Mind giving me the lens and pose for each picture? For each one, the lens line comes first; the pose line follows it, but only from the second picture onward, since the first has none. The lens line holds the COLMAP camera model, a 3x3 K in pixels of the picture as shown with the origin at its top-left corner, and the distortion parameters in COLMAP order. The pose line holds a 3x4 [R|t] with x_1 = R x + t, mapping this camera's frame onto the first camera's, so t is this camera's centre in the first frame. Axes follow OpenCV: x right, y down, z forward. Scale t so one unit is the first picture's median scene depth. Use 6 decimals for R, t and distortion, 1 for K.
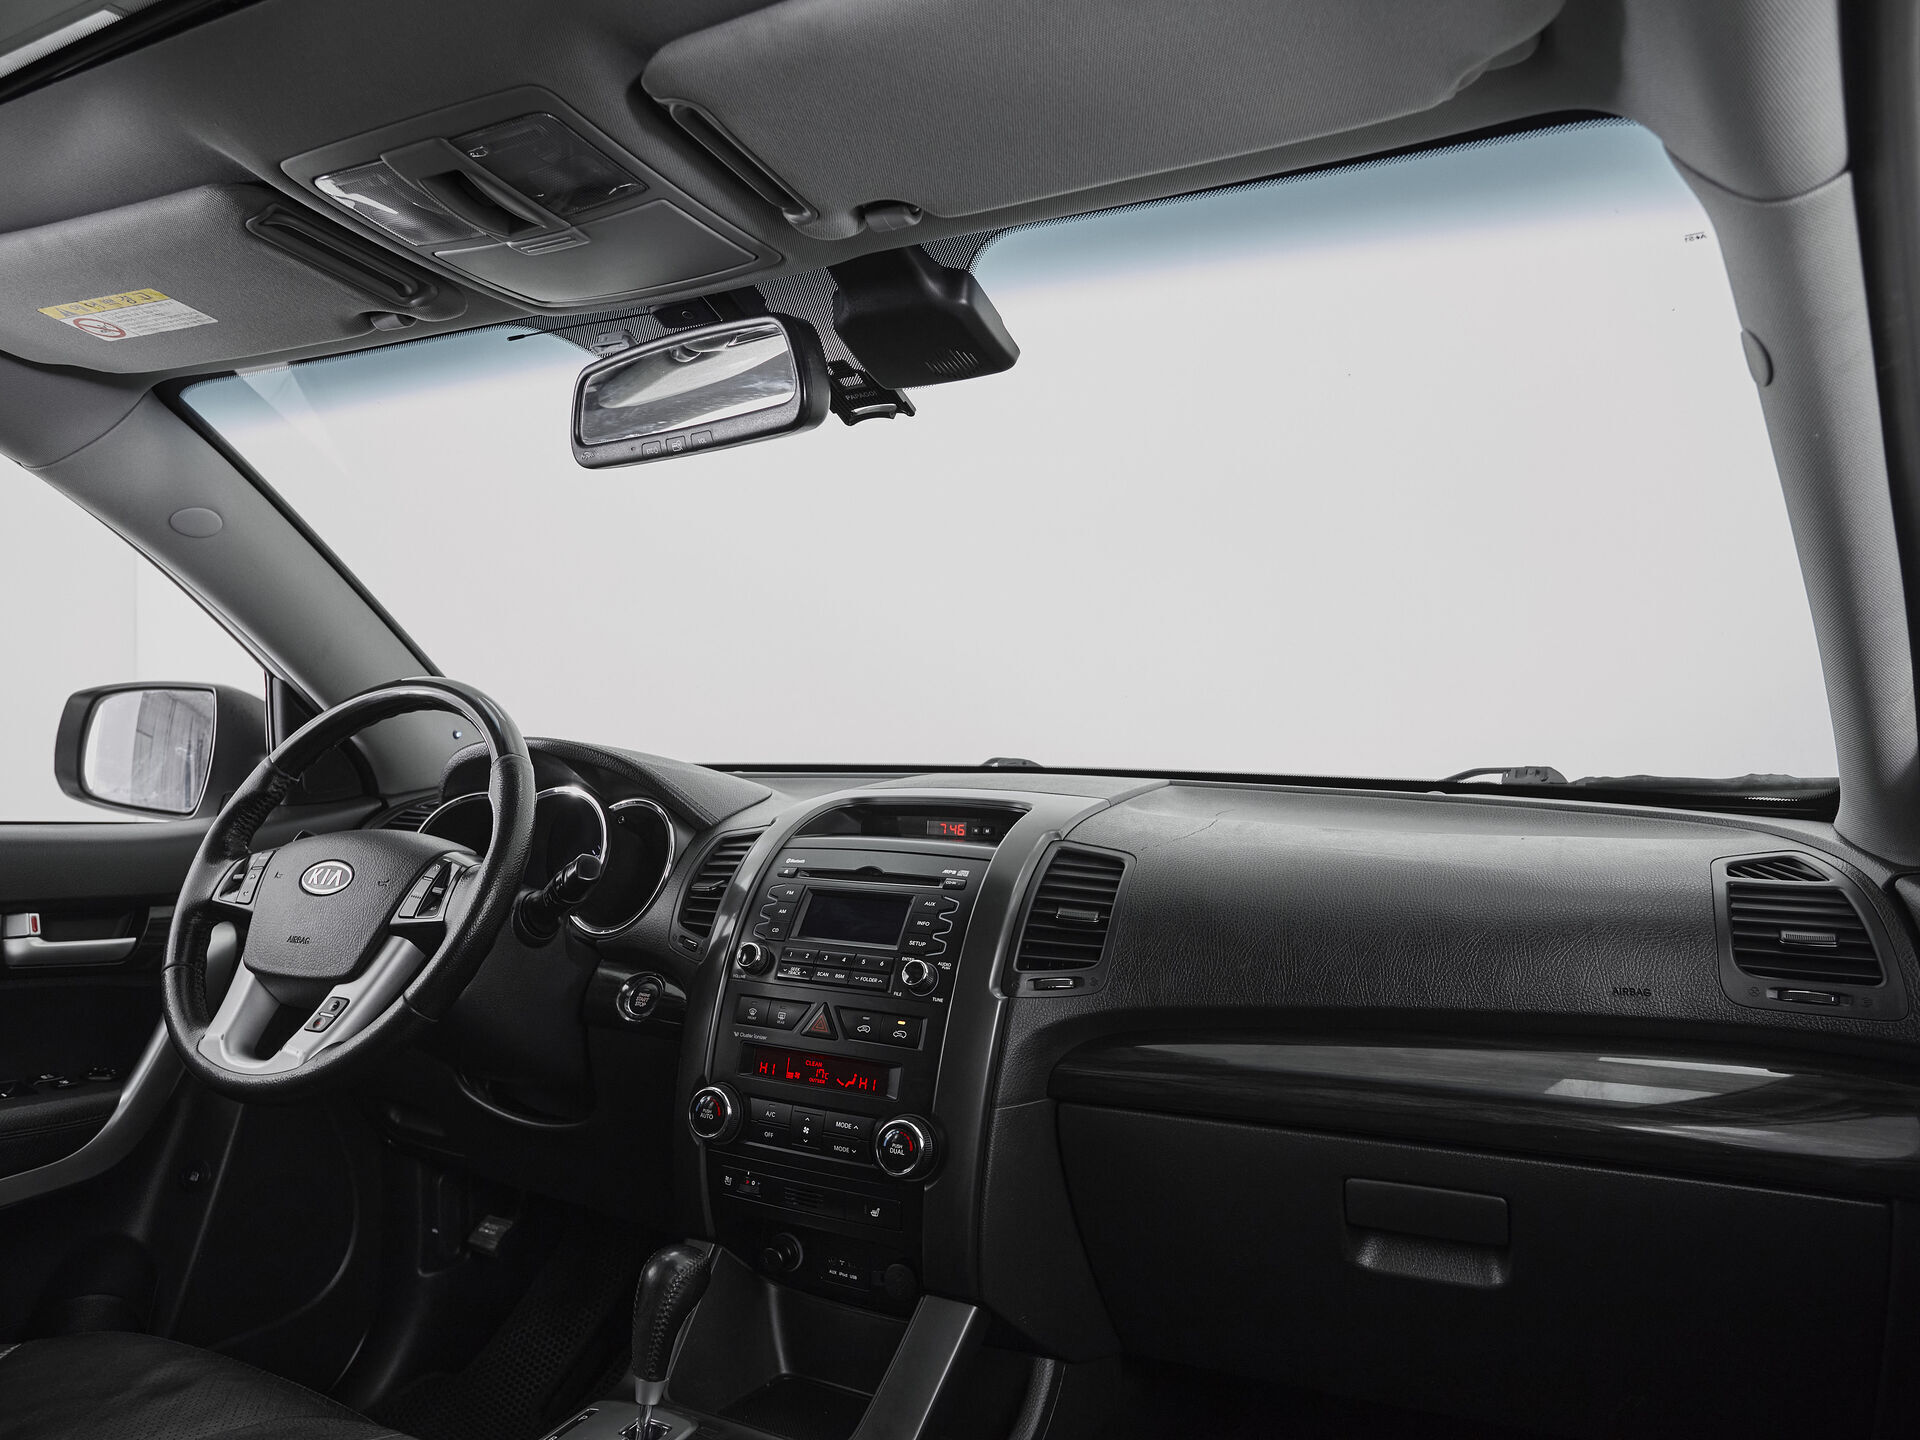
lens RADIAL K [[1327.2, 0, 960.0], [0, 1327.2, 720.0], [0, 0, 1]] dist [-0.078370, 0.066299]
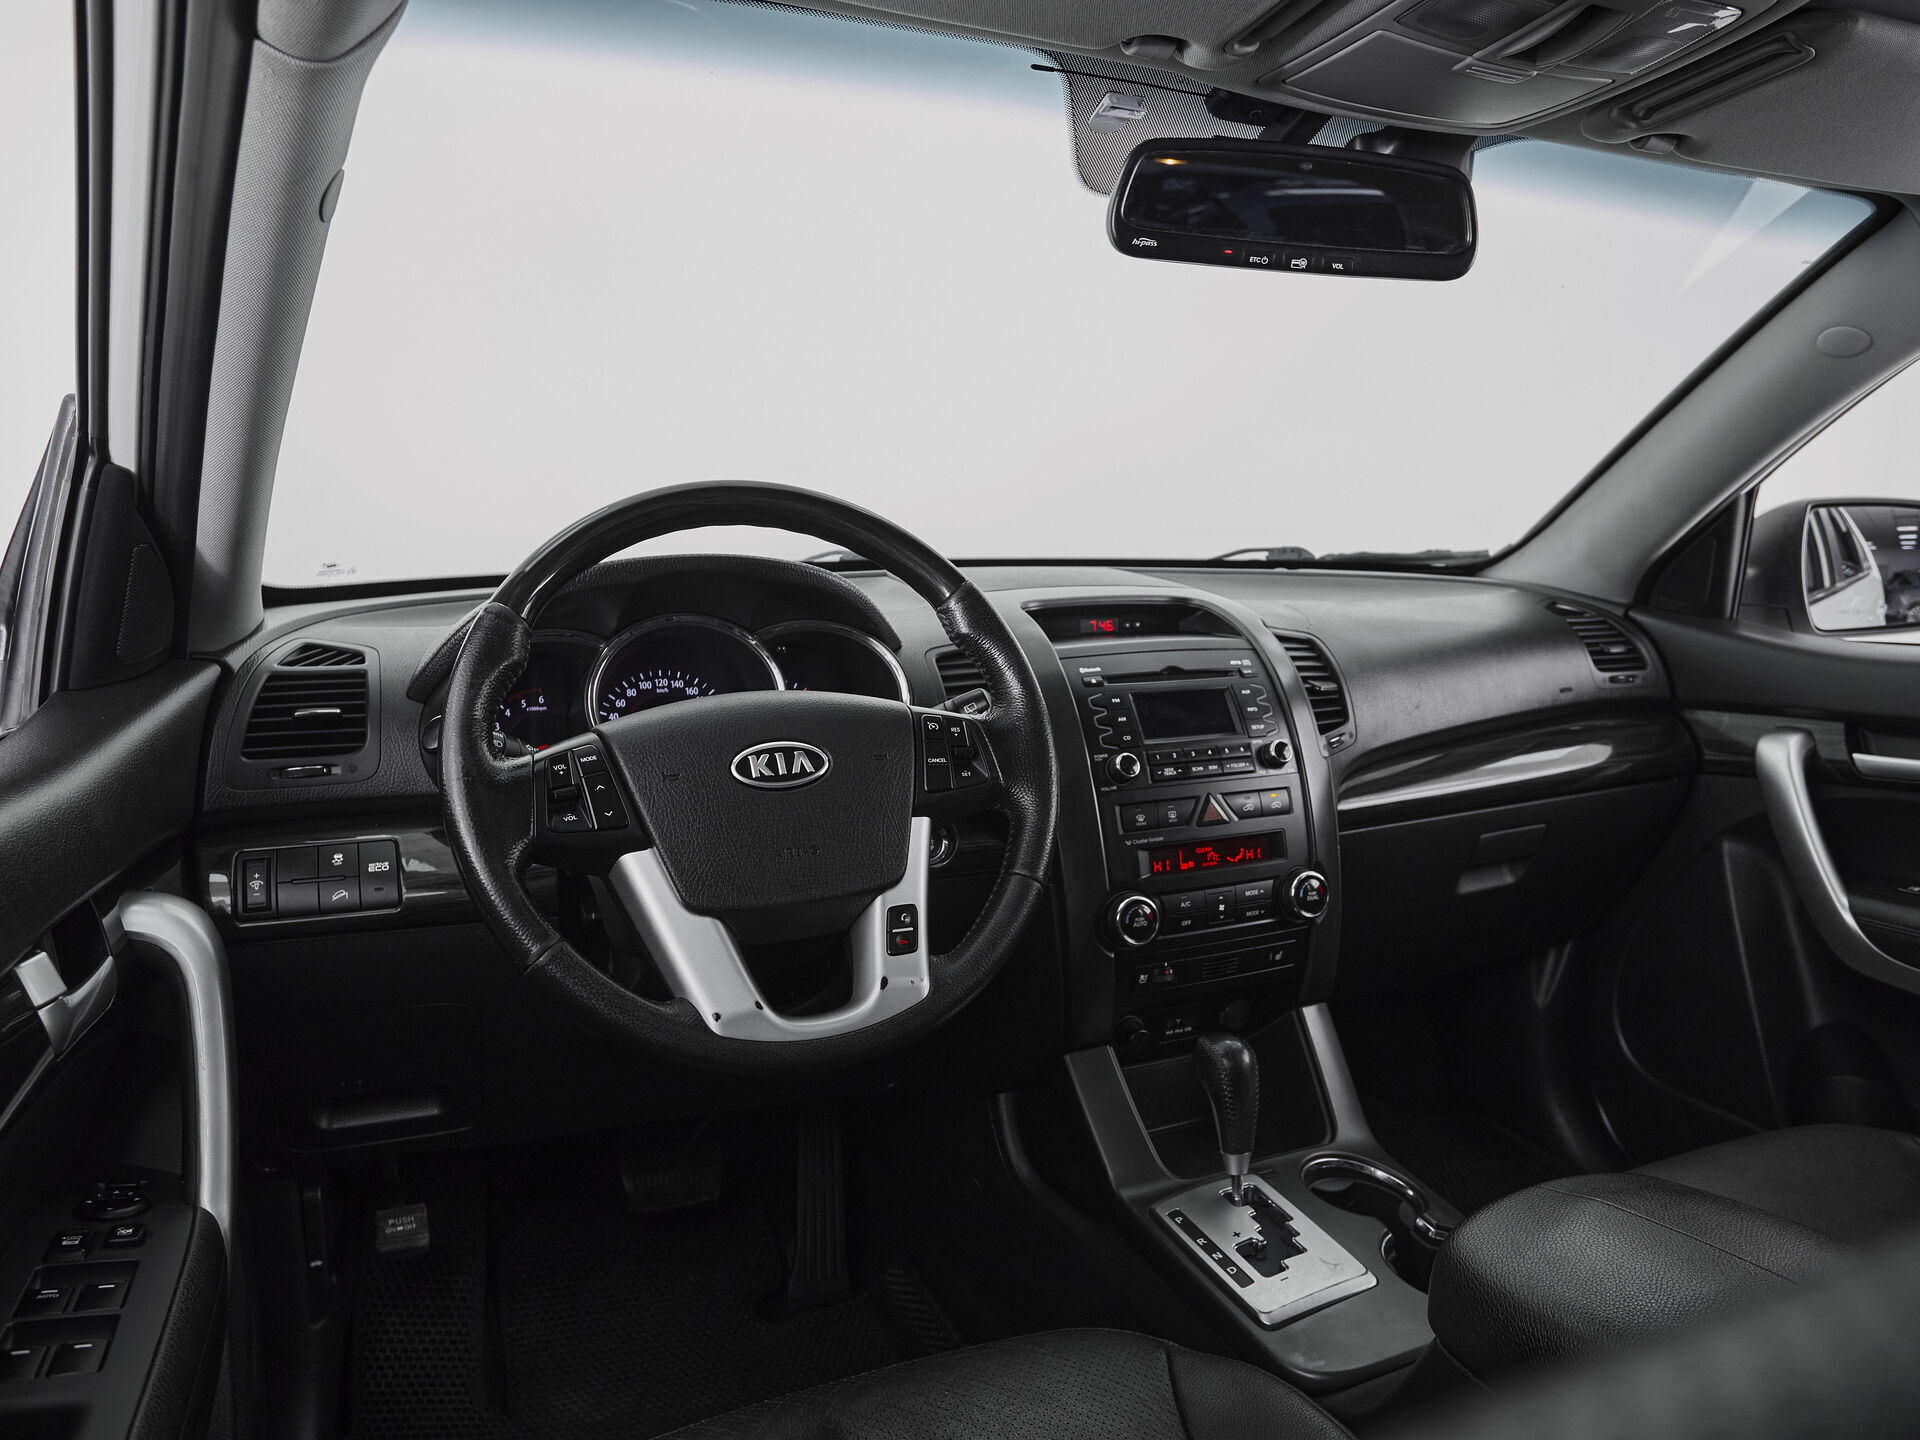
lens RADIAL K [[1327.3, 0, 1009.8], [0, 1327.3, 722.4], [0, 0, 1]] dist [-0.081166, 0.067155]
pose [[0.597468, -0.140502, 0.789488, -1.042215], [-0.012391, 0.982795, 0.184281, -0.042584], [-0.801797, -0.119885, 0.585448, 0.492884]]
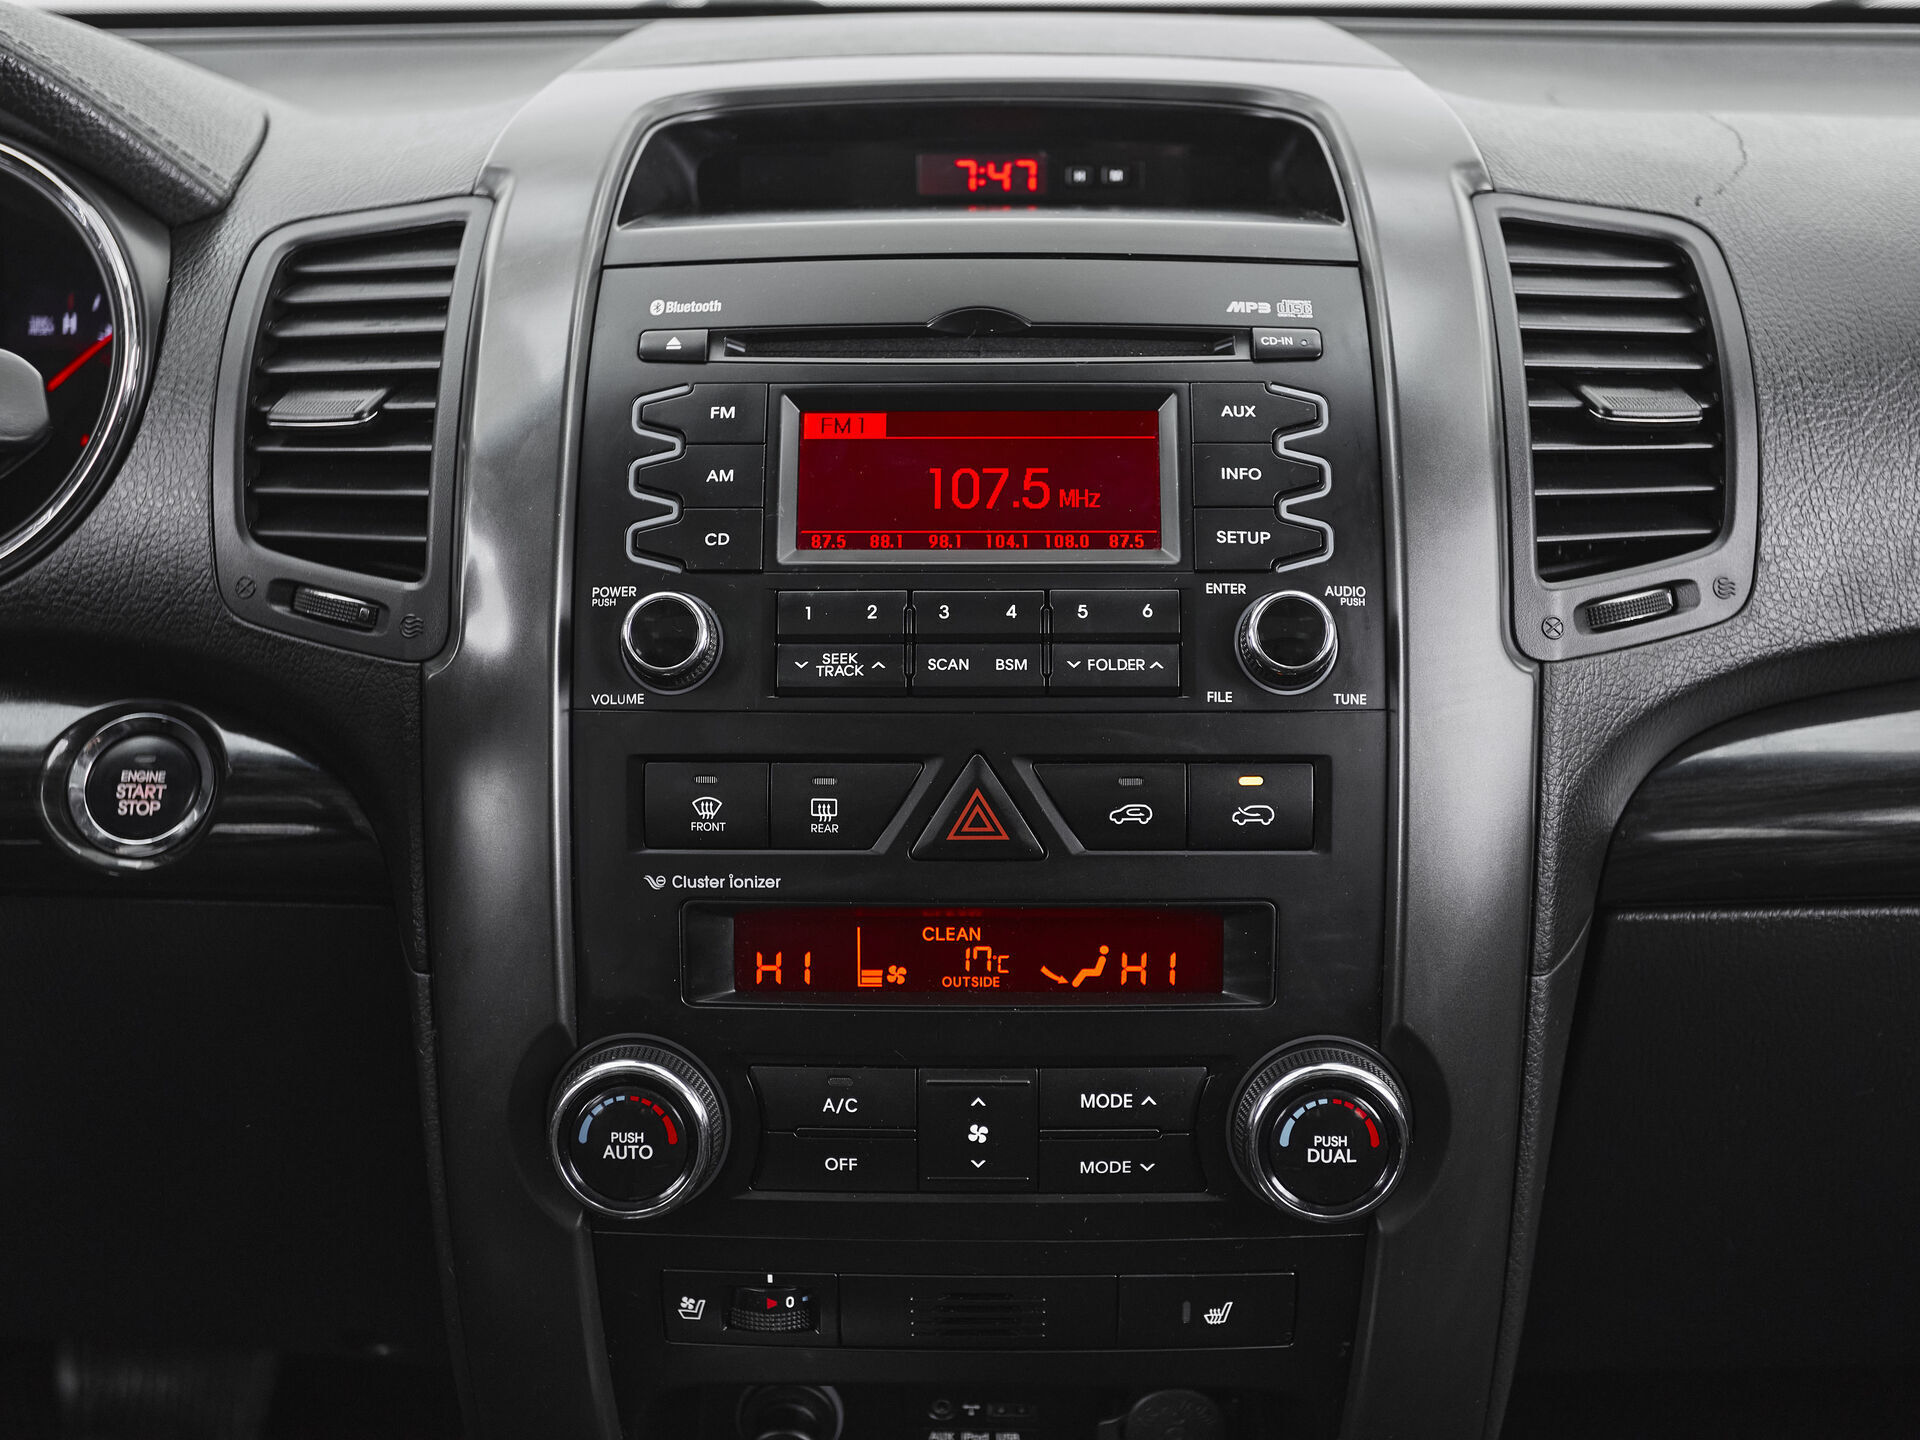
lens RADIAL K [[2235.8, 0, 960.0], [0, 2235.8, 720.0], [0, 0, 1]] dist [0.002103, 0.007957]
pose [[0.891081, -0.157208, 0.425747, -0.331931], [0.008290, 0.943571, 0.331066, 0.026474], [-0.453769, -0.291477, 0.842102, 0.540039]]
